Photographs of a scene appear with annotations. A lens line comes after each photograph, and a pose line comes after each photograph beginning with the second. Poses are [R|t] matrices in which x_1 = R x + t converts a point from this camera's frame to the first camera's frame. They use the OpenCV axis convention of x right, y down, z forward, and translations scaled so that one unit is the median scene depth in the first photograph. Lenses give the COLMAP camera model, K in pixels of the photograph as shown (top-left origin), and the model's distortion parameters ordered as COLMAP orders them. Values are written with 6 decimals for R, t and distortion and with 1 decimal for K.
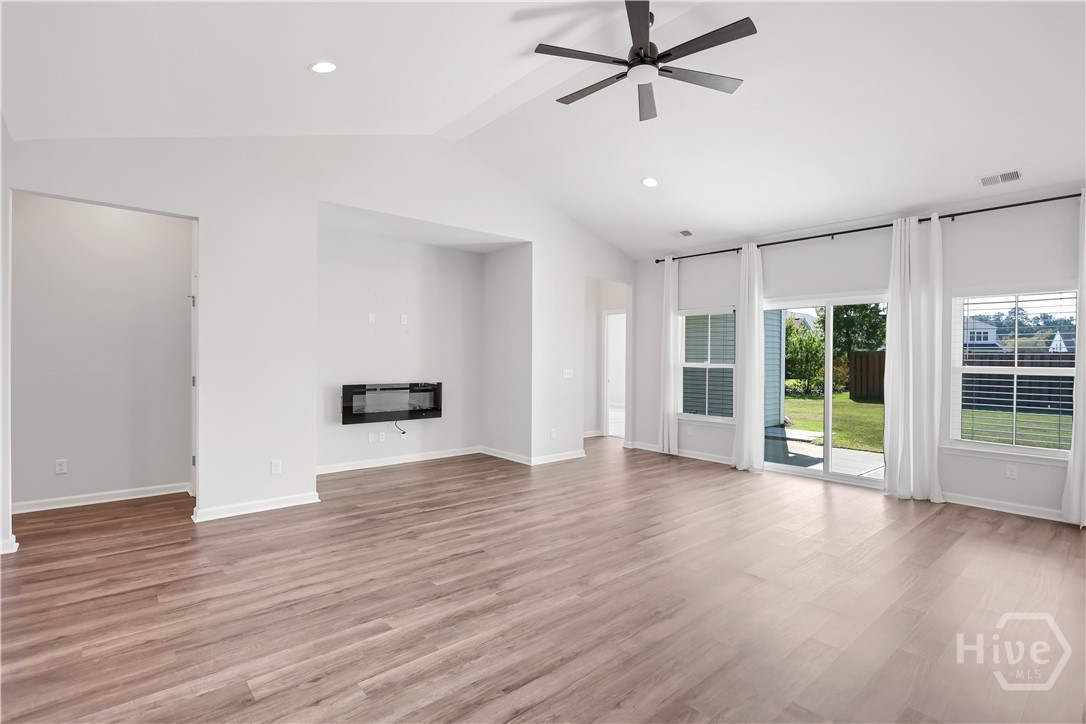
lens RADIAL K [[519.0, 0, 535.9], [0, 519.0, 354.8], [0, 0, 1]] dist [-0.012075, 0.002307]
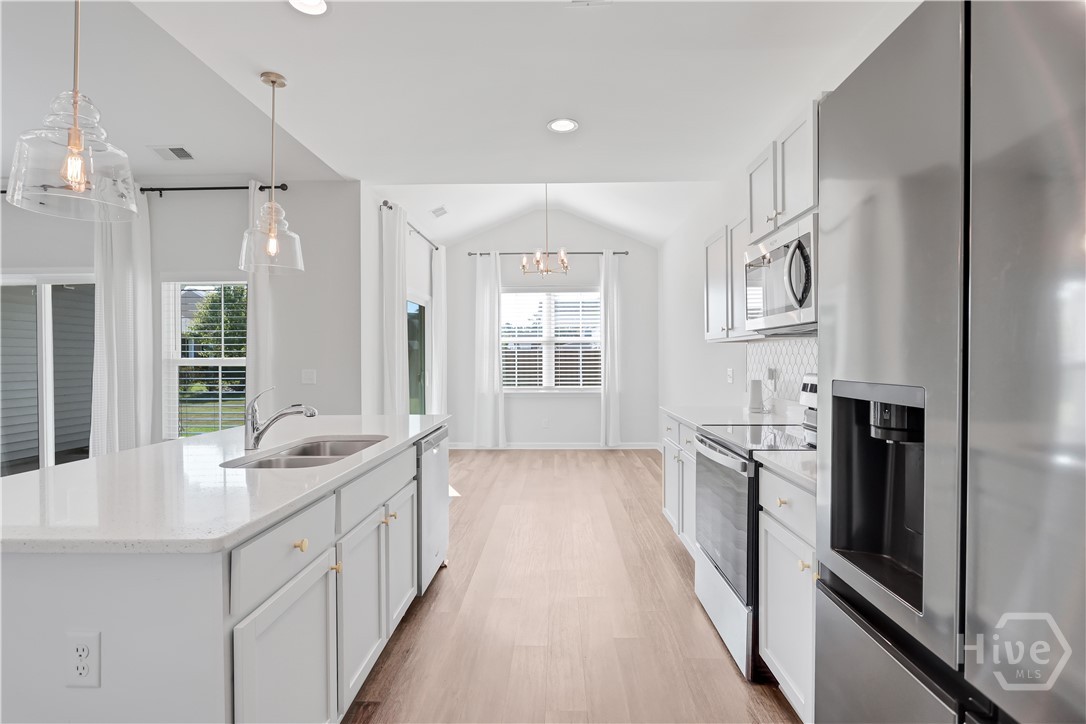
lens RADIAL K [[519.0, 0, 541.5], [0, 519.0, 362.0], [0, 0, 1]] dist [-0.012075, 0.002307]
pose [[0.671712, -0.020106, 0.740540, 0.446139], [0.007653, 0.999767, 0.020203, 0.011514], [-0.740773, -0.007903, 0.671709, -0.076573]]
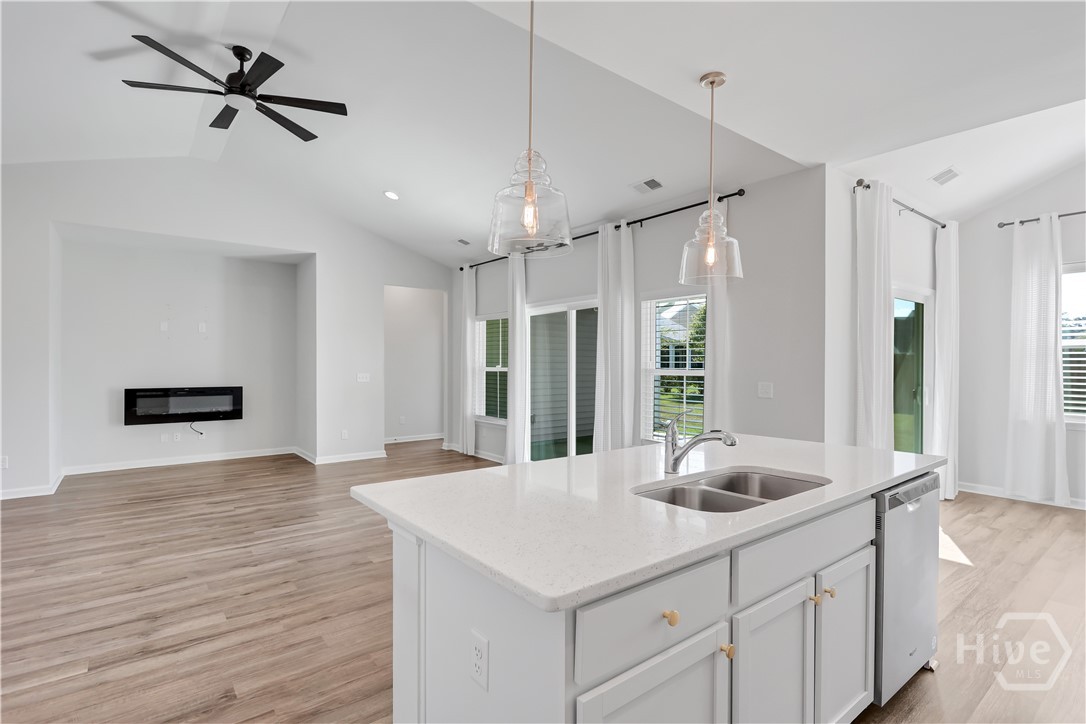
lens RADIAL K [[519.0, 0, 542.7], [0, 519.0, 363.3], [0, 0, 1]] dist [-0.012075, 0.002307]
pose [[0.999013, -0.007084, -0.043846, 0.501312], [0.007365, 0.999953, 0.006248, 0.003533], [0.043799, -0.006565, 0.999019, -0.035890]]
